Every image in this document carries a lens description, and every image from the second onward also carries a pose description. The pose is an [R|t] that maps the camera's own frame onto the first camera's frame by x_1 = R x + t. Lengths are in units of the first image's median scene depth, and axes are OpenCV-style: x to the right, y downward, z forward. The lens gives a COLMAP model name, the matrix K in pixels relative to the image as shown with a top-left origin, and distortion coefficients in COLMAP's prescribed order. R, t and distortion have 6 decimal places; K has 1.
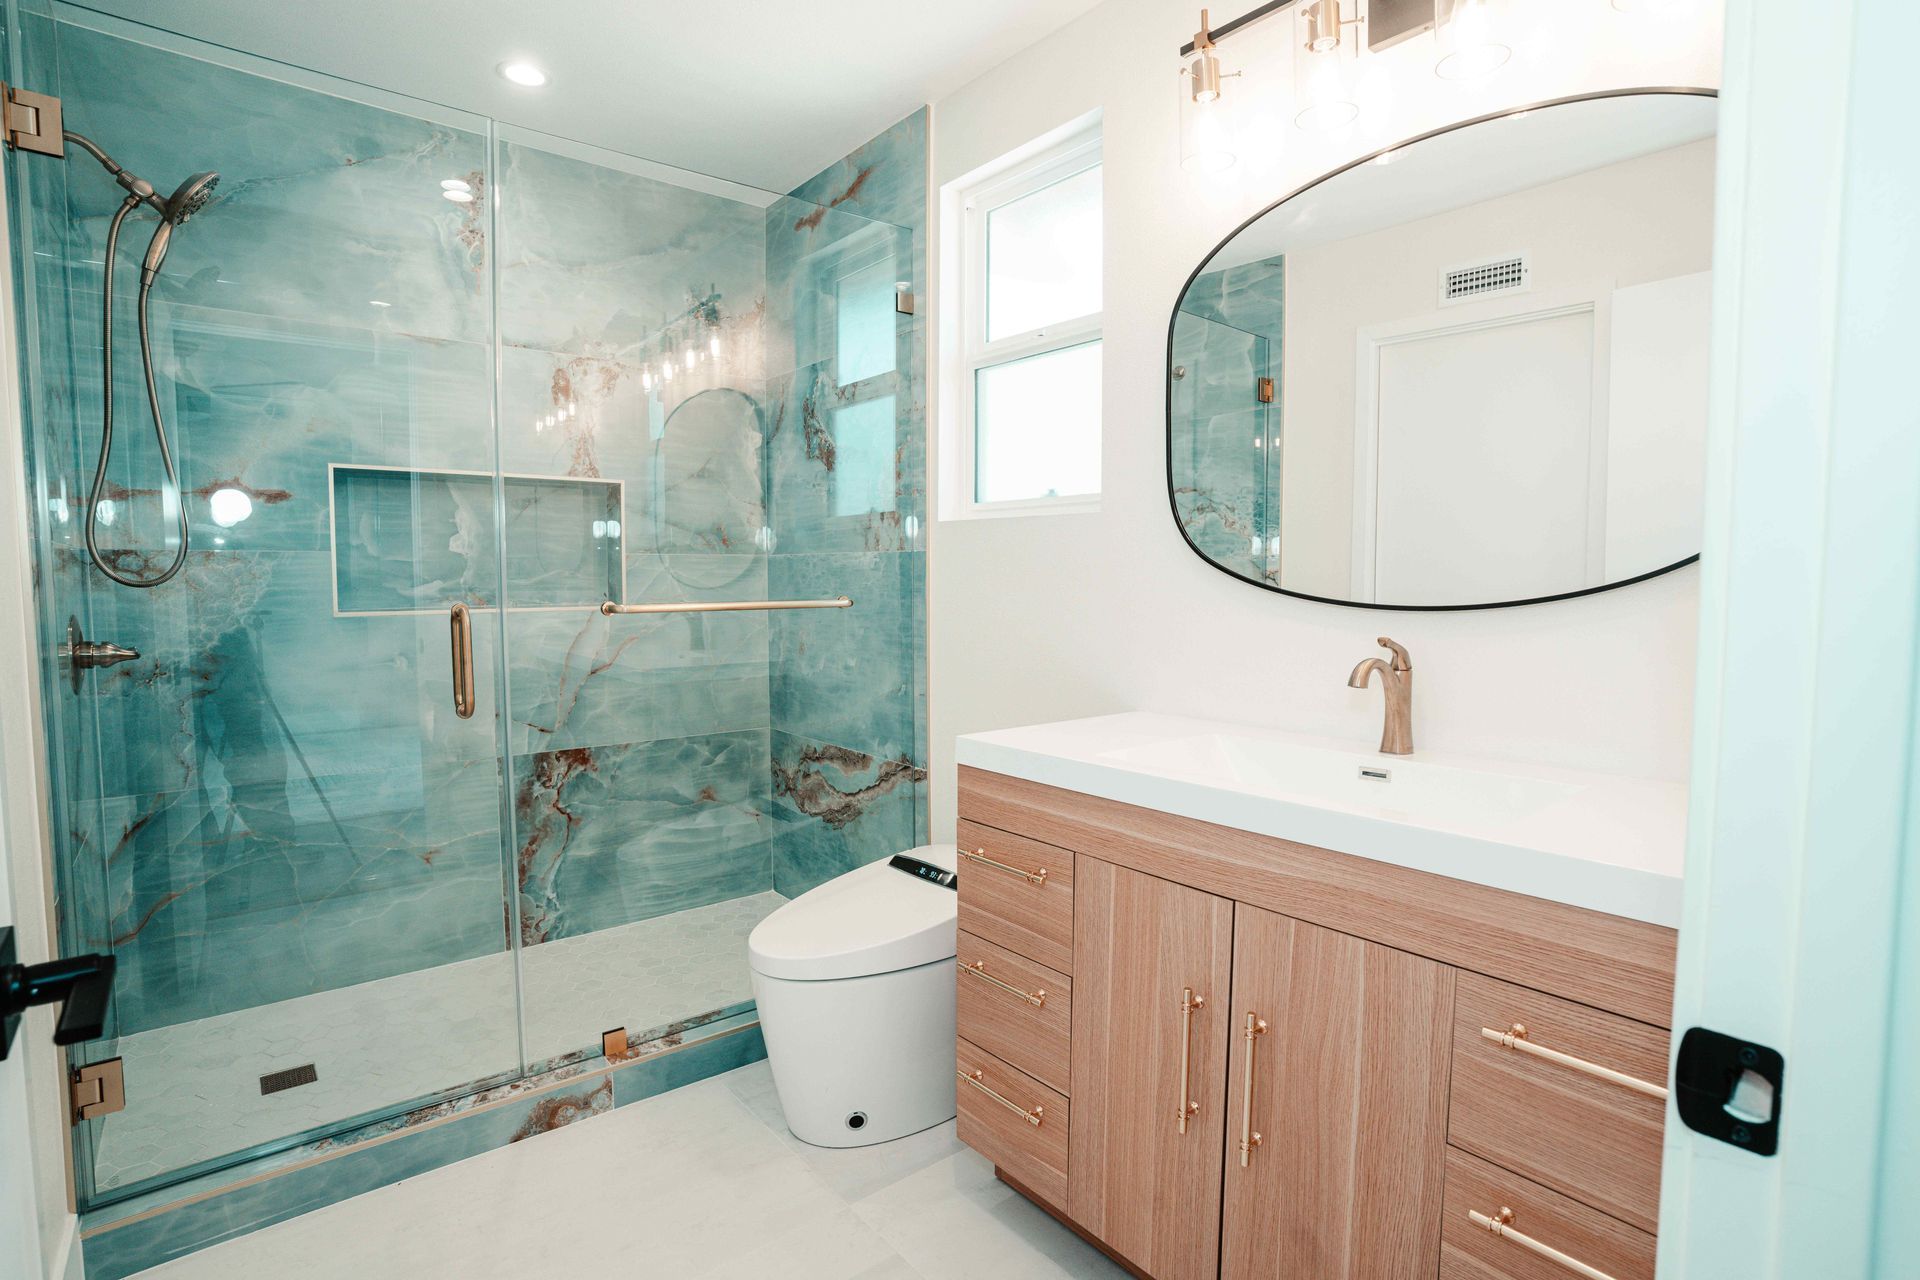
lens RADIAL K [[936.2, 0, 959.3], [0, 936.2, 634.6], [0, 0, 1]] dist [-0.063487, 0.026395]
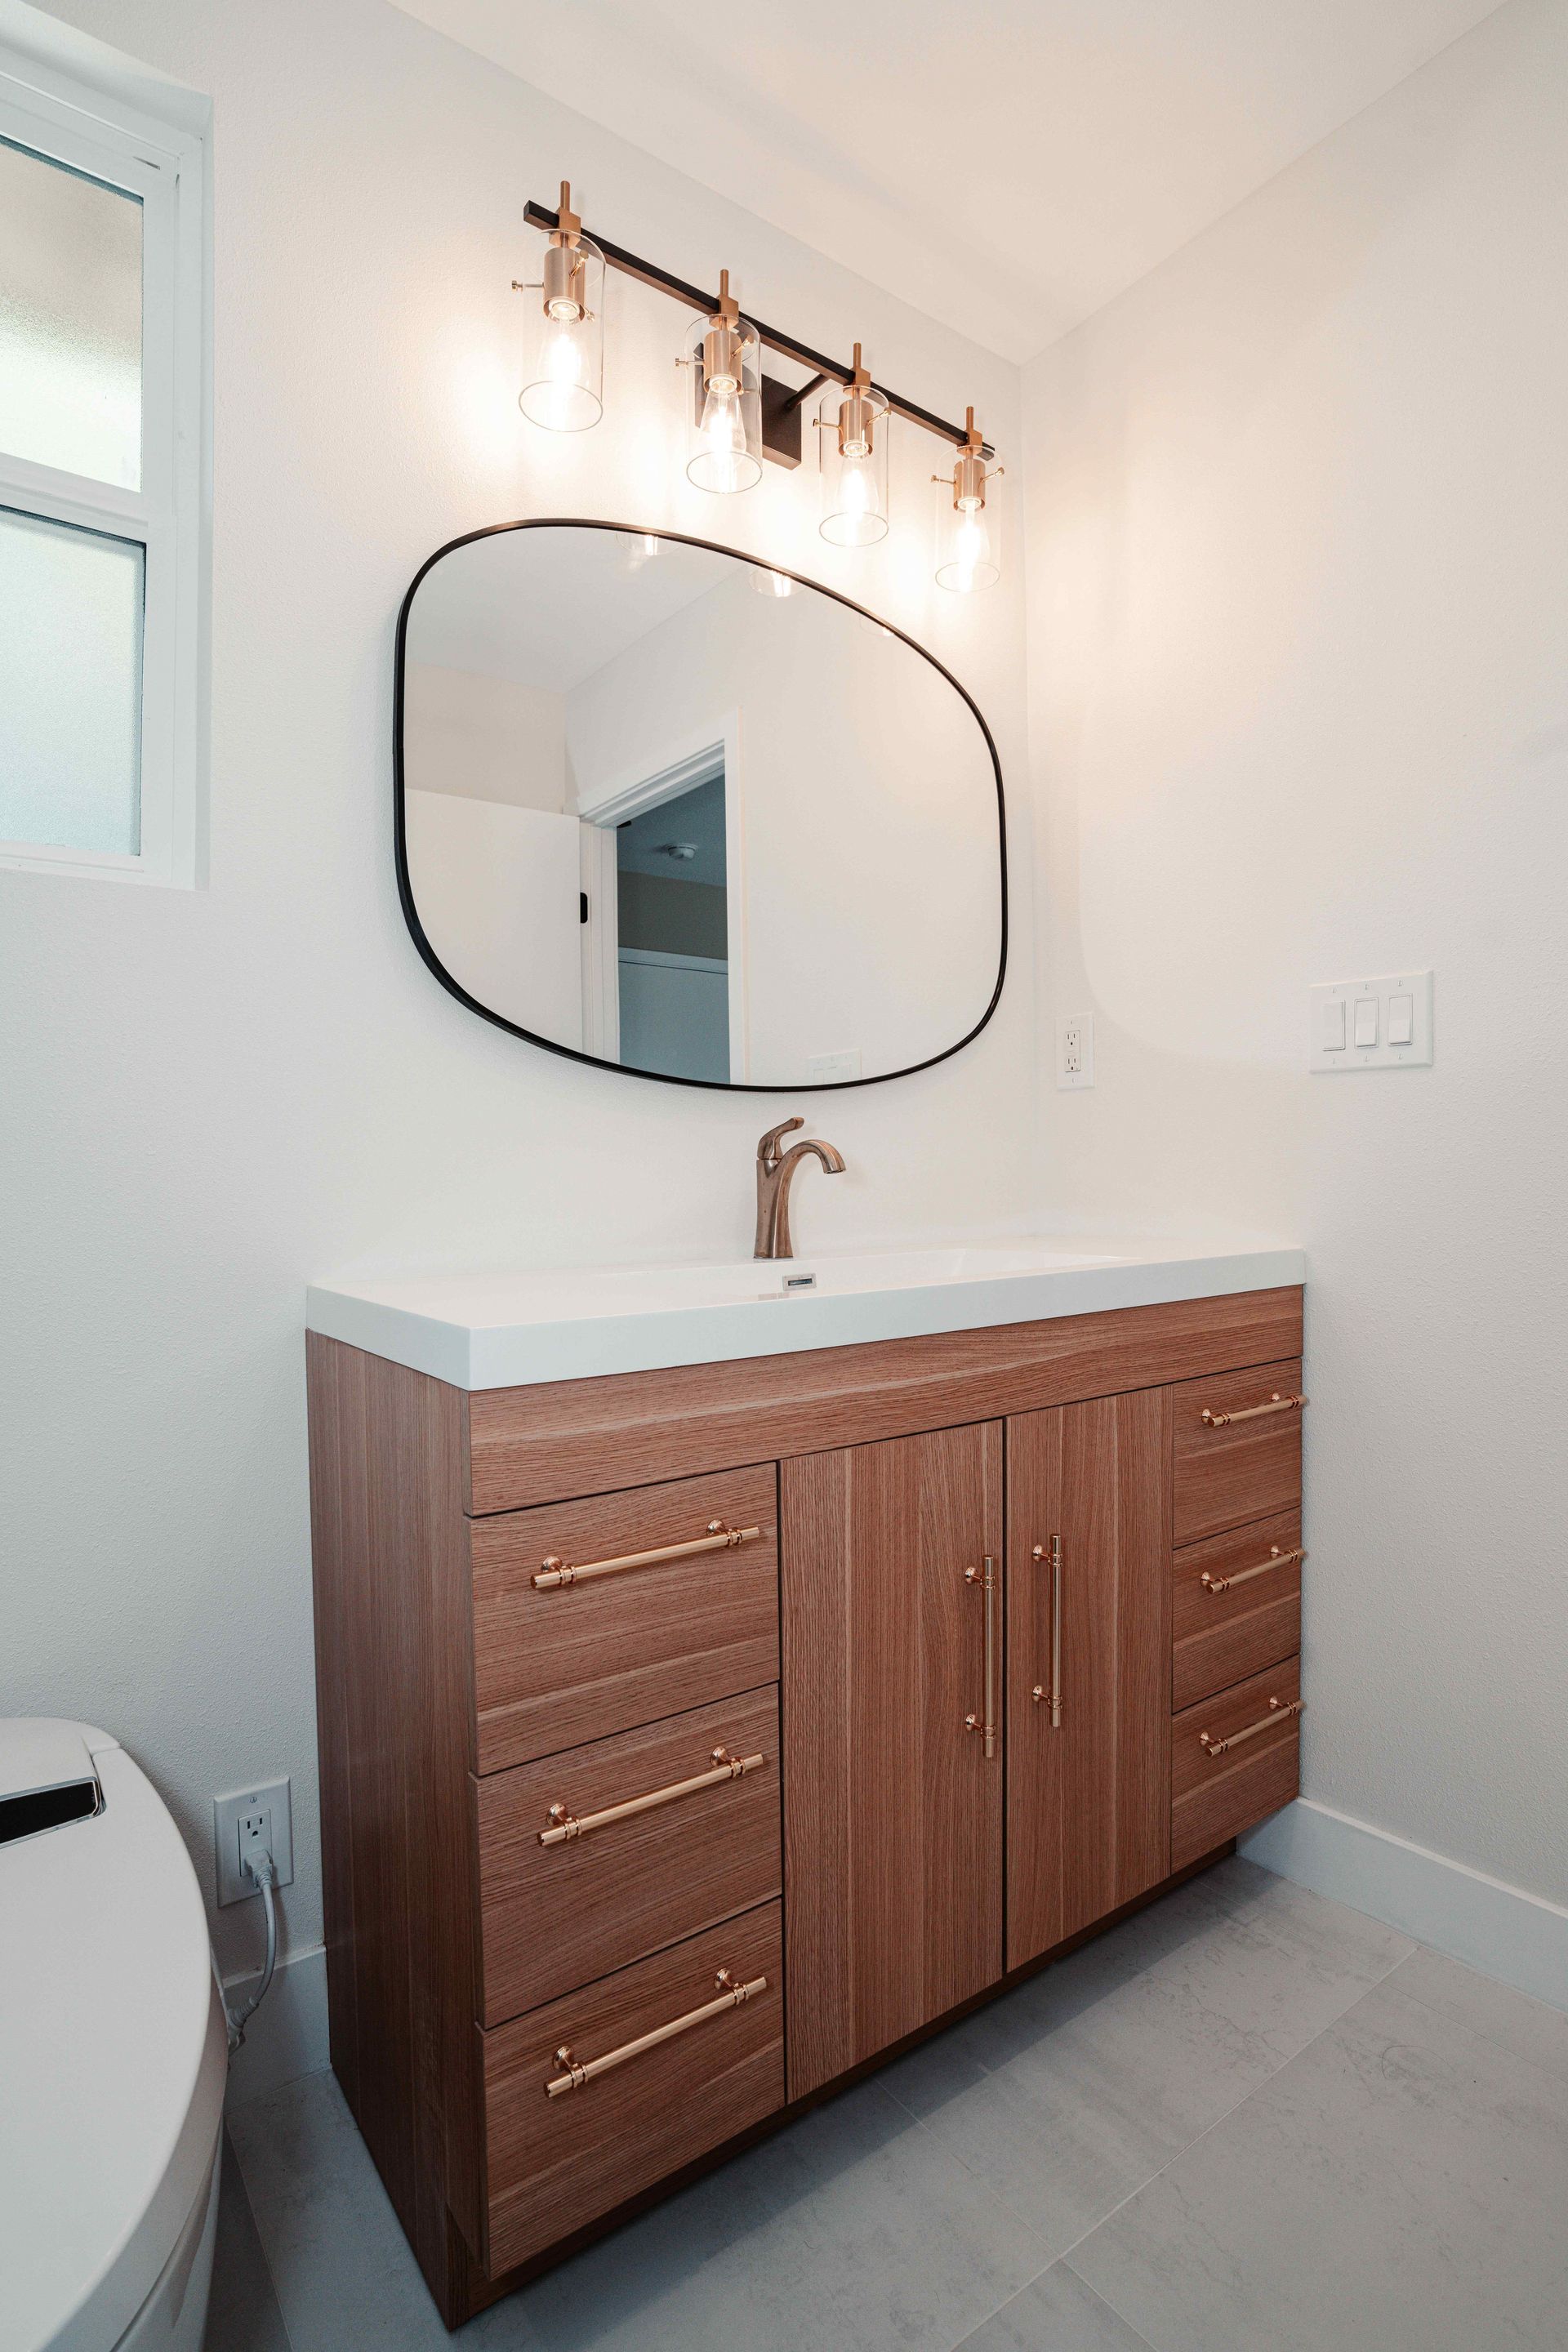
lens RADIAL K [[1146.8, 0, 774.0], [0, 1146.8, 1167.9], [0, 0, 1]] dist [-0.063487, 0.026395]
pose [[0.061477, 0.006510, 0.998087, -0.718120], [0.066837, 0.997707, -0.010625, 0.070423], [-0.995868, 0.067363, 0.060901, 1.148372]]
